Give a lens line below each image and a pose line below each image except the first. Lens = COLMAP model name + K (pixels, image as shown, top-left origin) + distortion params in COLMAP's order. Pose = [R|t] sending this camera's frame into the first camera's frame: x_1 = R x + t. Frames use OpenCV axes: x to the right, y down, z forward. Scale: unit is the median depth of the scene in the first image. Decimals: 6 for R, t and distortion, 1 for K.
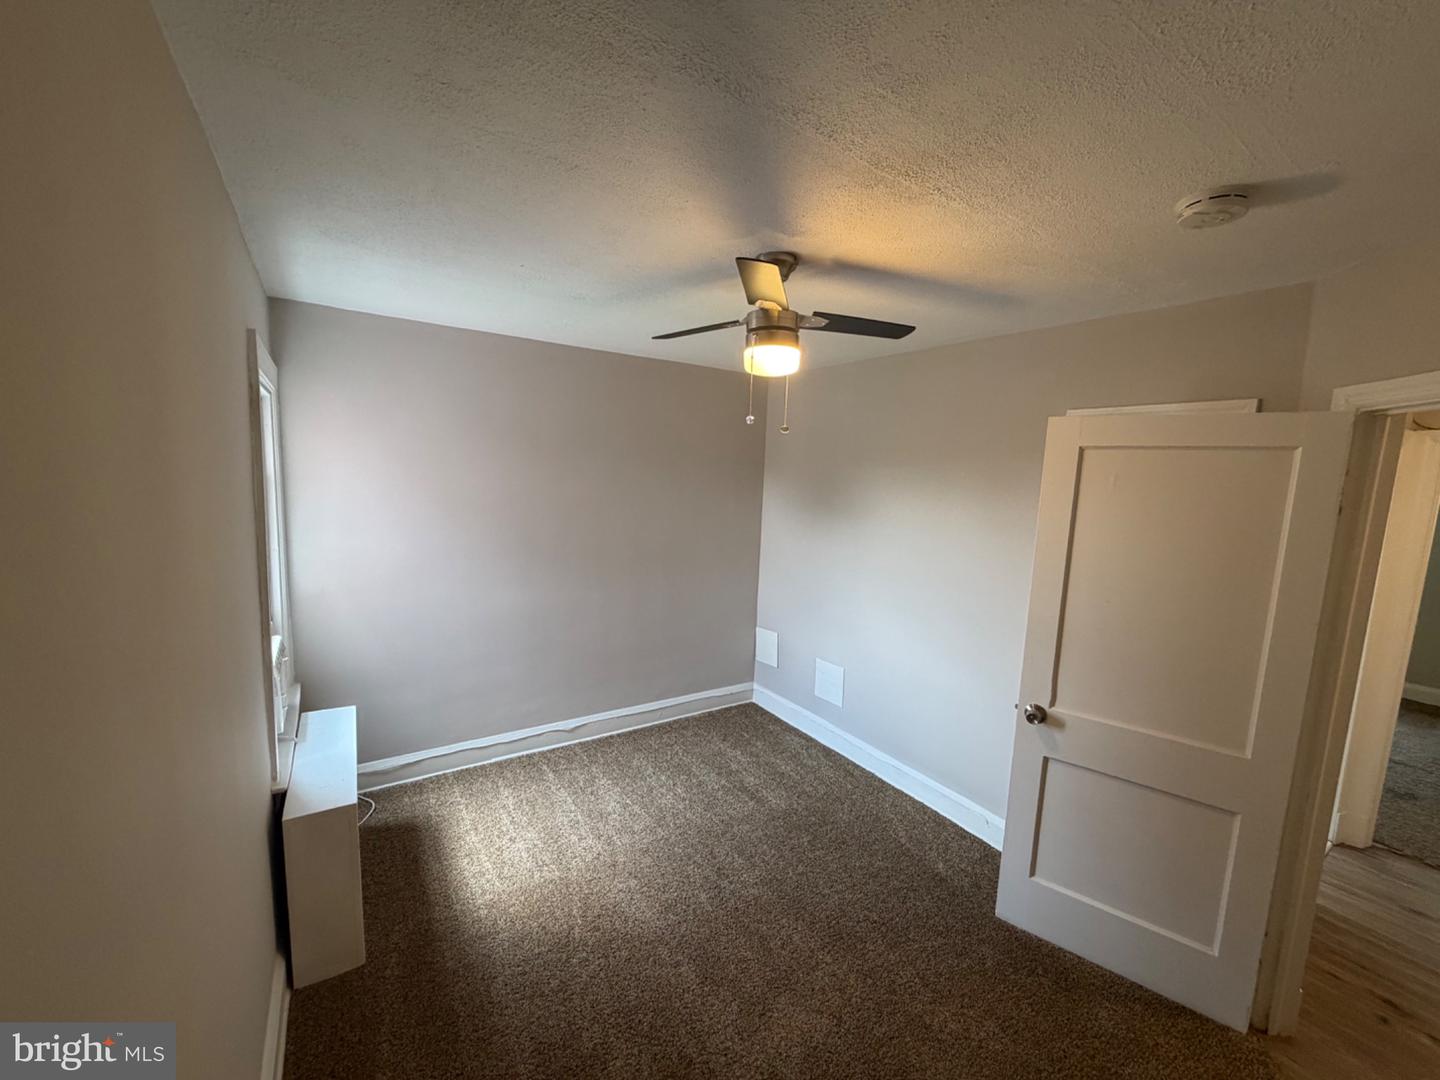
lens RADIAL K [[574.3, 0, 717.1], [0, 574.3, 541.8], [0, 0, 1]] dist [-0.000729, -0.000380]
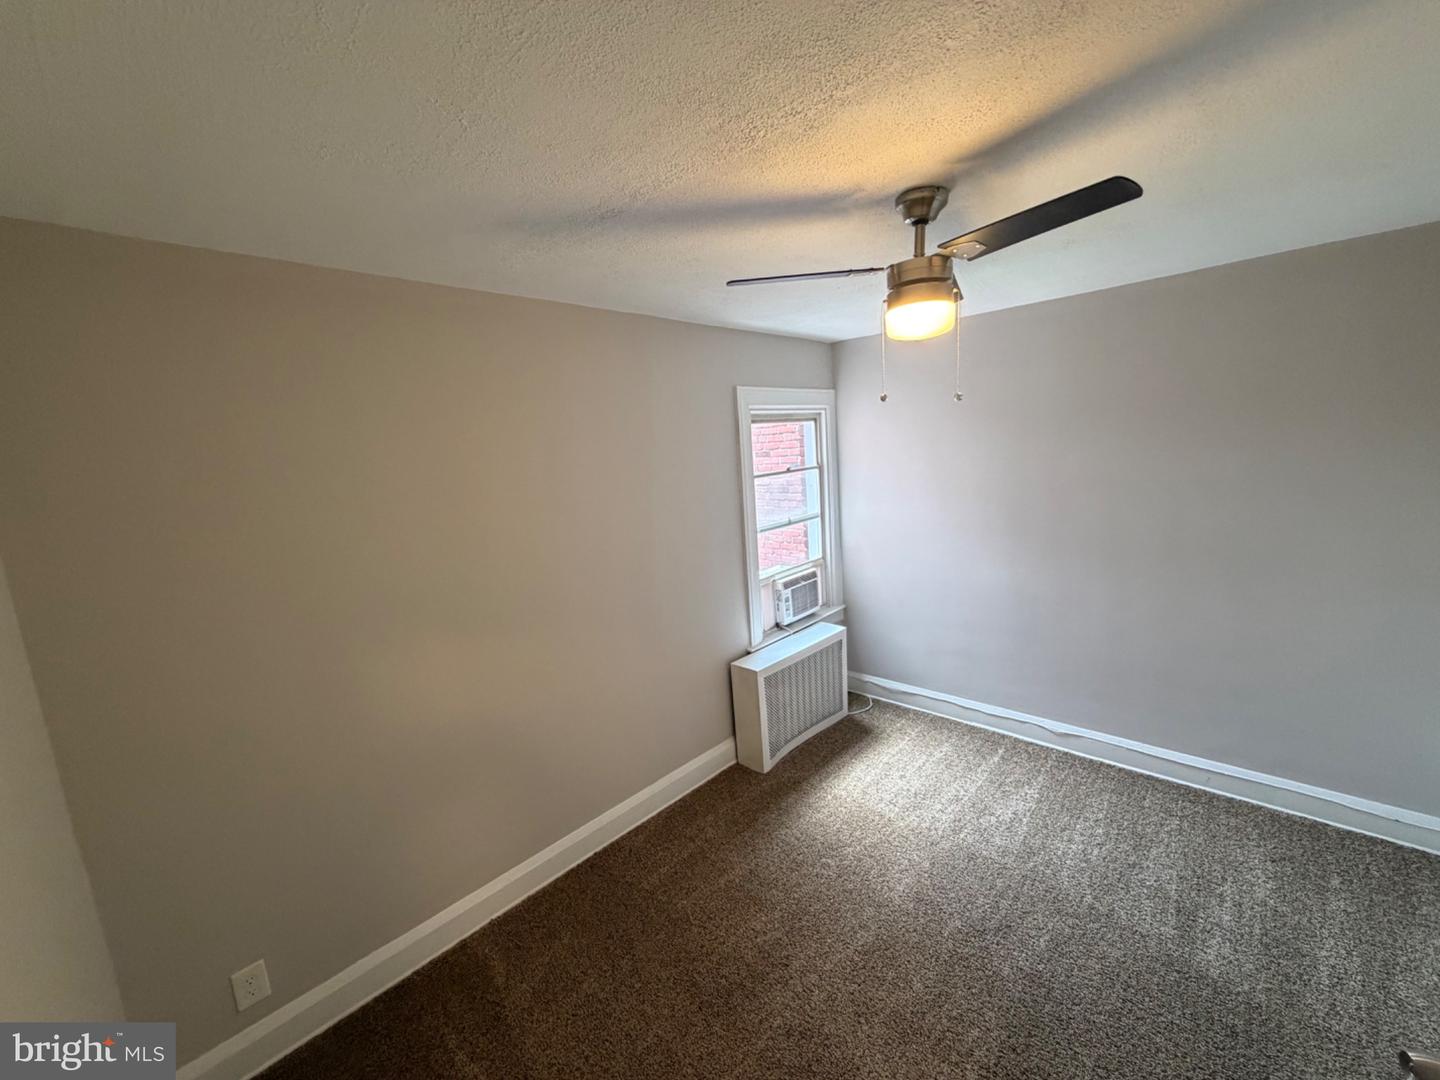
lens RADIAL K [[574.3, 0, 717.1], [0, 574.3, 541.8], [0, 0, 1]] dist [-0.000729, -0.000380]
pose [[0.214223, 0.102443, -0.971398, 0.545301], [-0.045503, 0.994452, 0.094840, -0.034844], [0.975724, 0.023884, 0.217695, 0.325742]]
